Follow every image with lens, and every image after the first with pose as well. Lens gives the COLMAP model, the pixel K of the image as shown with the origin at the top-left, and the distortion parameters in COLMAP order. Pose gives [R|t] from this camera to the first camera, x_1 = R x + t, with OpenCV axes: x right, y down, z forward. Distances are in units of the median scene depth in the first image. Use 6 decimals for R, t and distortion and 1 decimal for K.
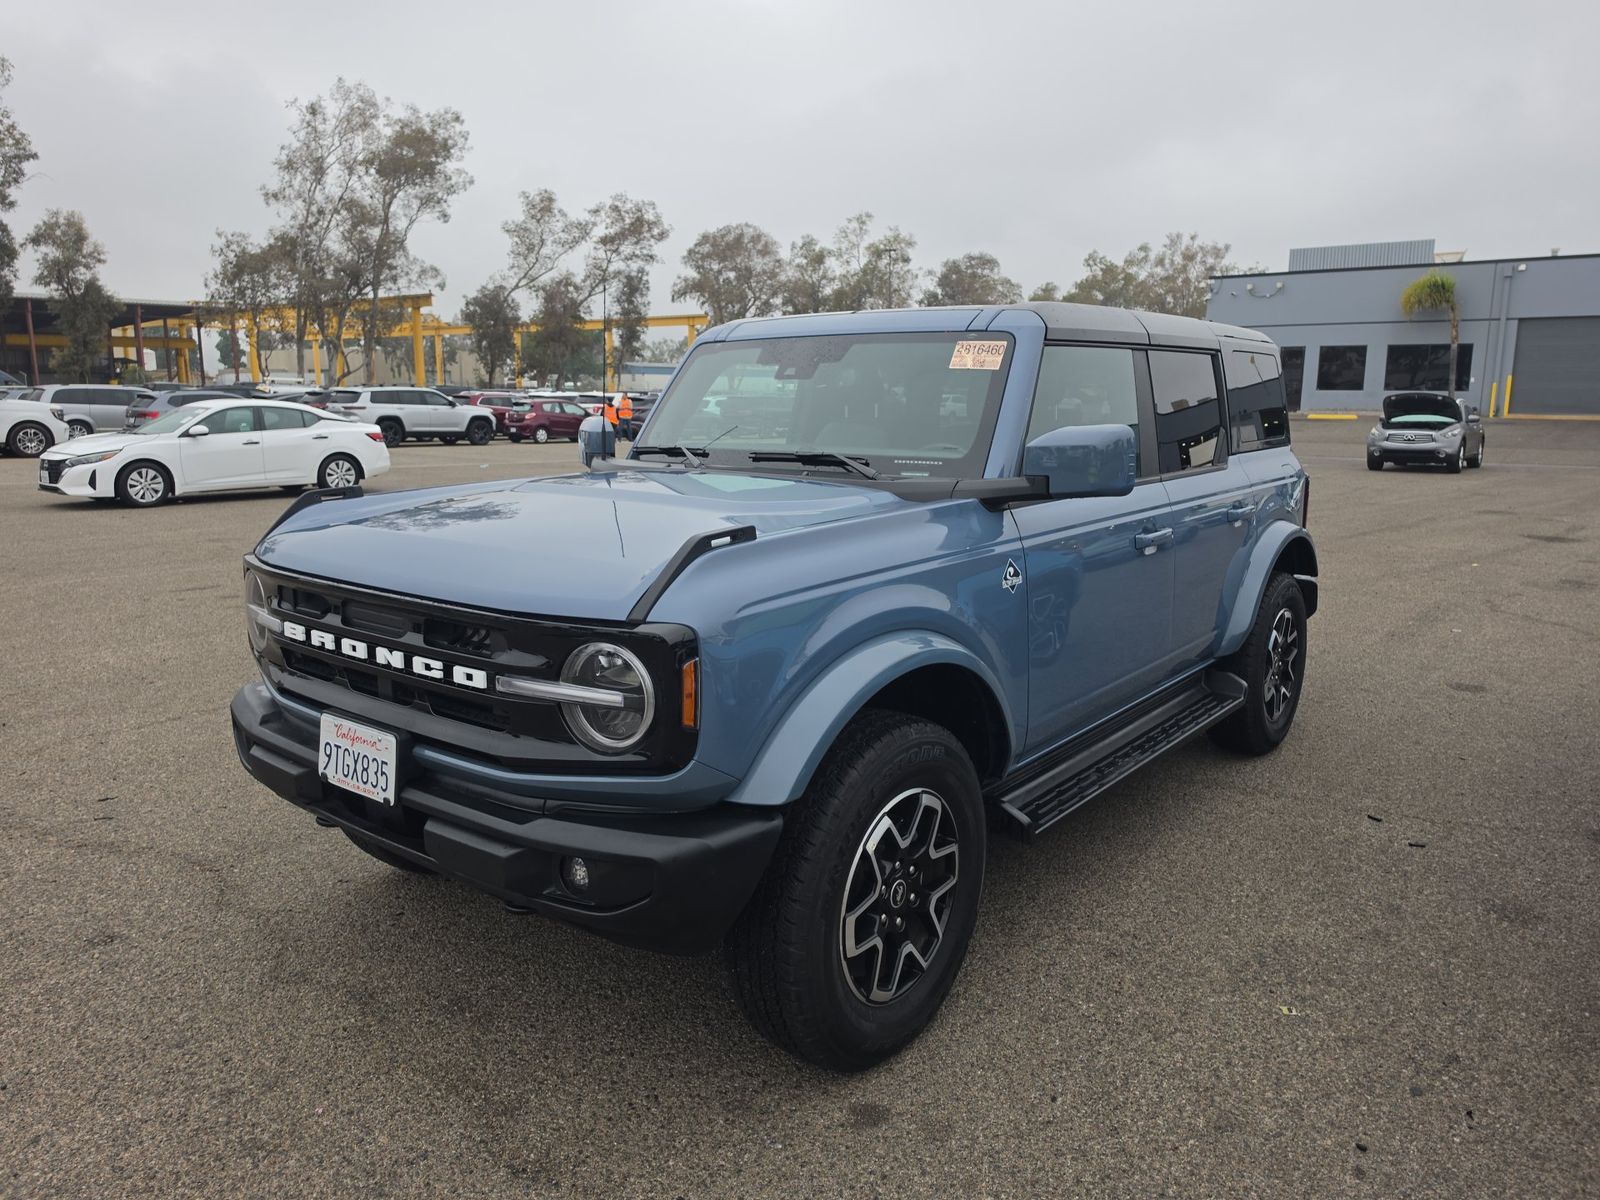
lens RADIAL K [[1139.2, 0, 800.0], [0, 1139.2, 600.0], [0, 0, 1]] dist [0.000552, -0.004994]
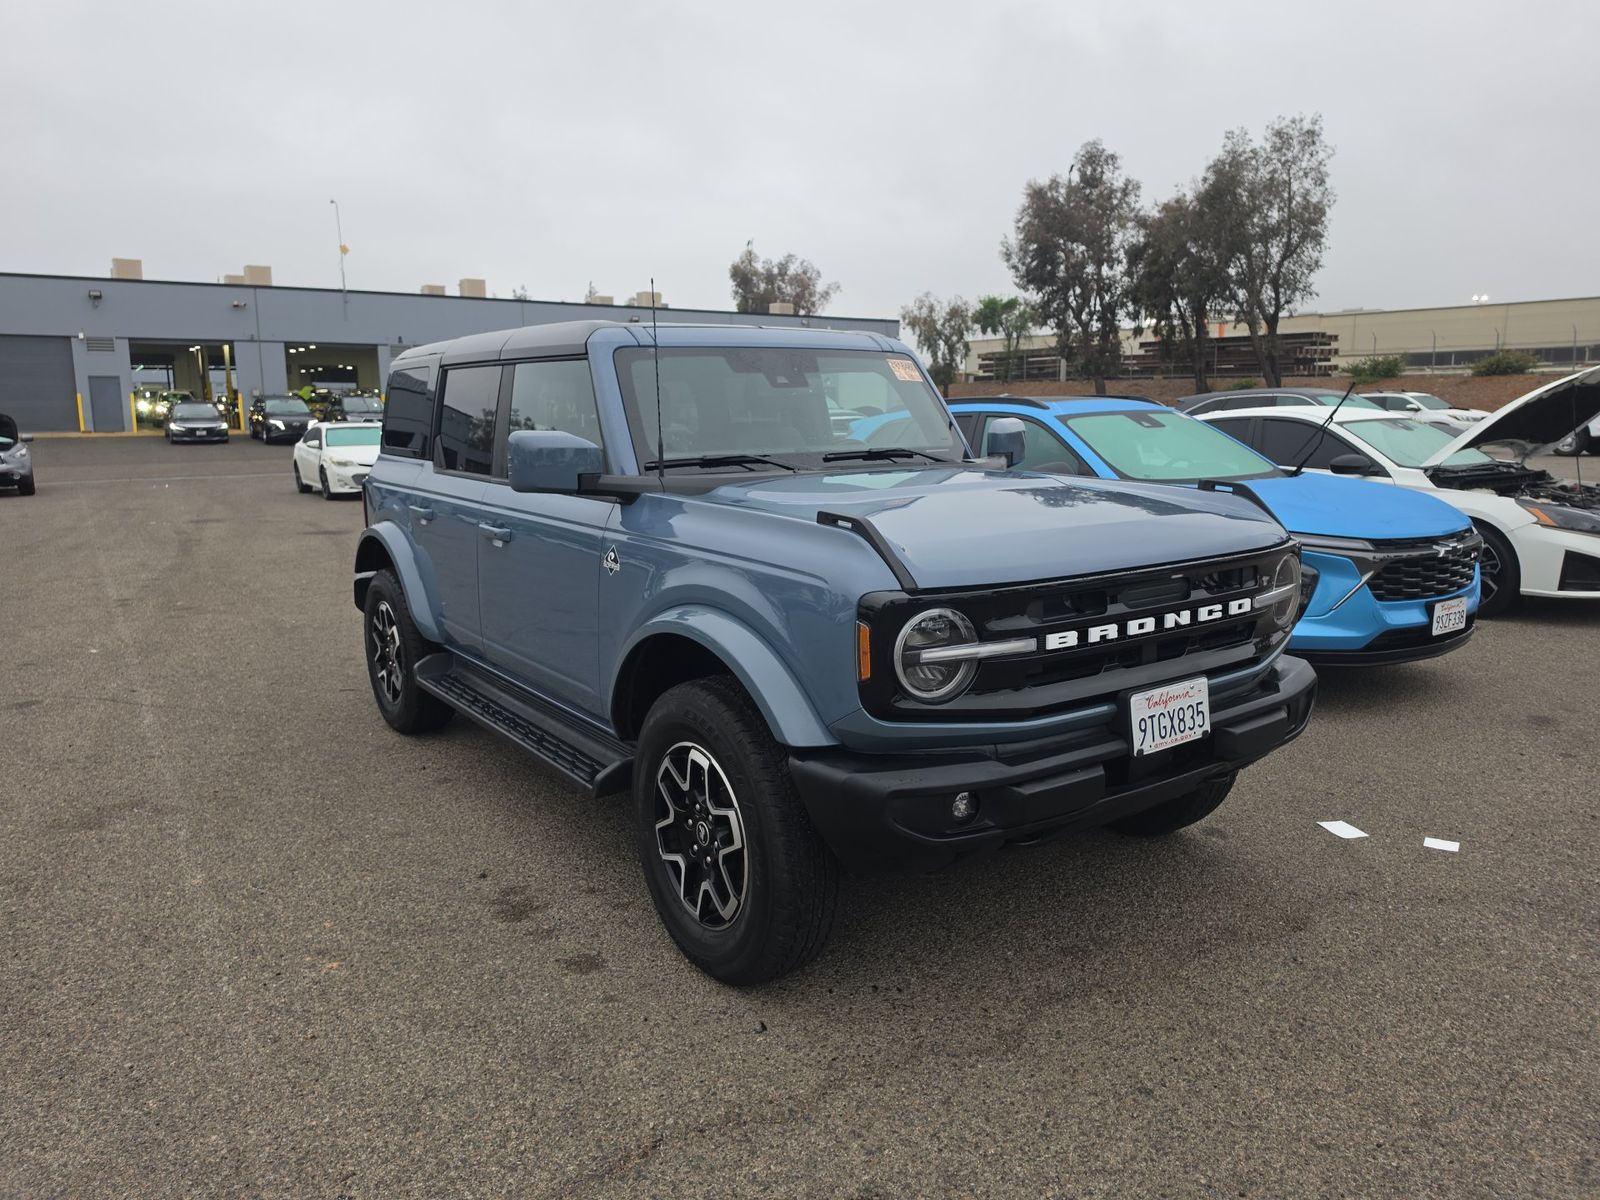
lens RADIAL K [[1105.8, 0, 829.6], [0, 1105.8, 587.1], [0, 0, 1]] dist [0.060301, -0.061956]
pose [[0.254023, -0.160027, 0.953868, -0.088142], [0.184453, 0.976133, 0.114641, -0.010310], [-0.949447, 0.146822, 0.277477, 0.057926]]
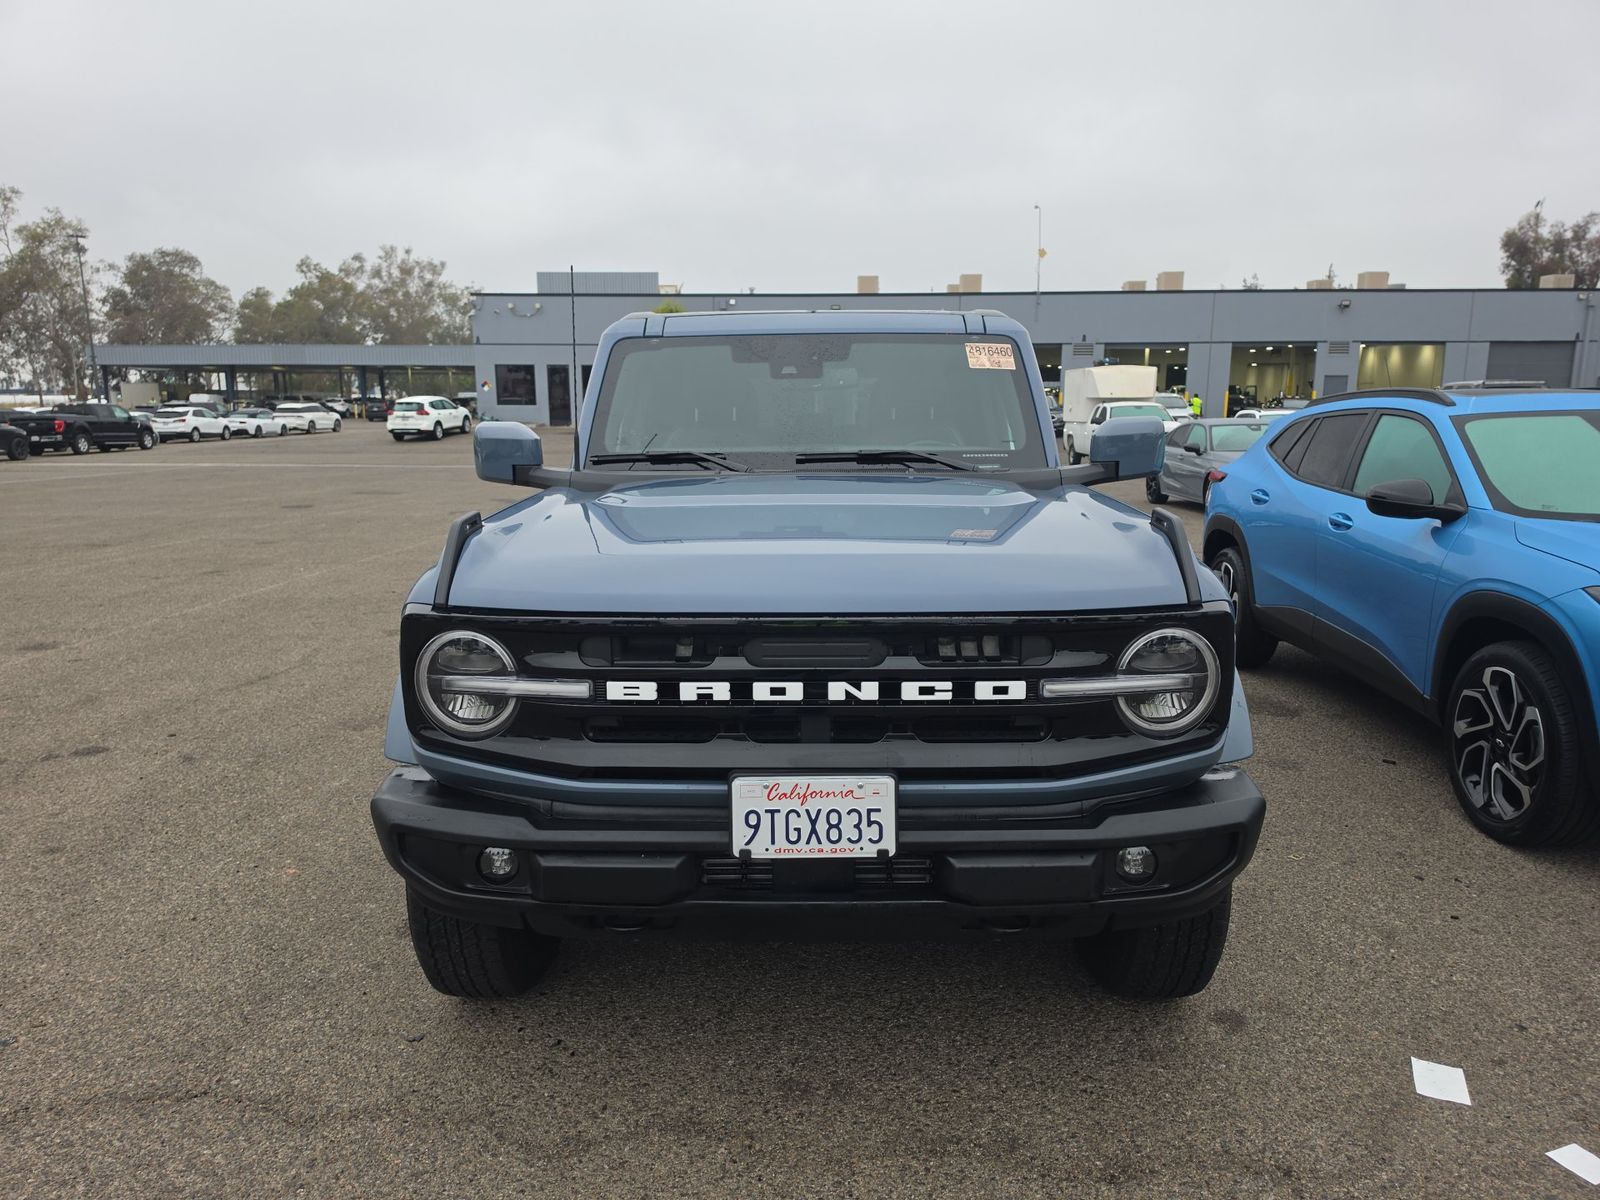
lens RADIAL K [[1117.7, 0, 831.4], [0, 1117.7, 618.5], [0, 0, 1]] dist [0.059963, -0.056447]
pose [[0.779131, -0.118830, 0.615496, -0.050932], [0.116060, 0.992238, 0.044649, -0.002574], [-0.616024, 0.036647, 0.786875, 0.019044]]
